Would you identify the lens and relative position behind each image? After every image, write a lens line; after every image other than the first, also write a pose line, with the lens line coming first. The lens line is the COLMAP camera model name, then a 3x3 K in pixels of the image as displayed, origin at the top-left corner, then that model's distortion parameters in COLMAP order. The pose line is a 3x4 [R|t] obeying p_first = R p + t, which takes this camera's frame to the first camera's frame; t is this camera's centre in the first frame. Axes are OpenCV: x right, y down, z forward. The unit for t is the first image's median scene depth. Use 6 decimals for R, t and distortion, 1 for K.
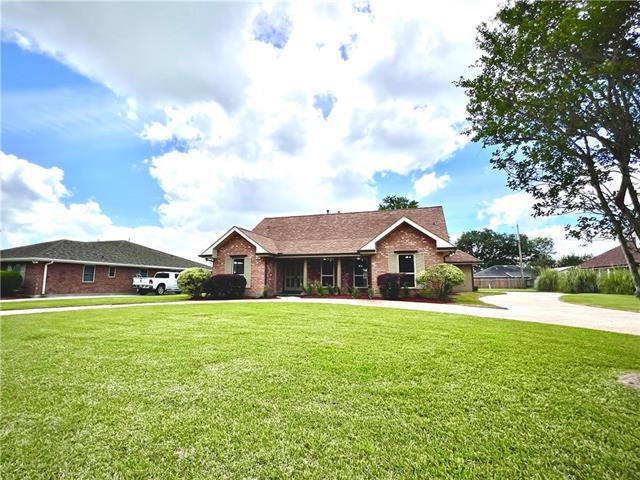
lens RADIAL K [[319.5, 0, 320.7], [0, 319.5, 239.3], [0, 0, 1]] dist [0.001273, 0.000194]
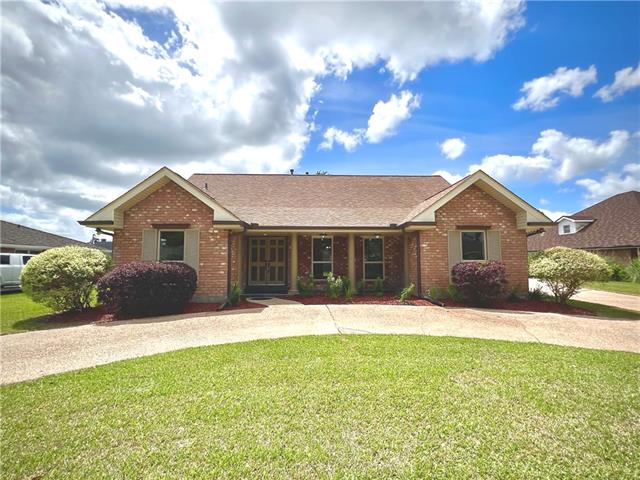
lens RADIAL K [[302.6, 0, 318.3], [0, 302.6, 238.0], [0, 0, 1]] dist [0.002683, 0.000732]
pose [[0.945070, 0.026311, 0.325808, -0.193418], [-0.043498, 0.998013, 0.045579, 0.039665], [-0.323961, -0.057247, 0.944337, 0.456998]]
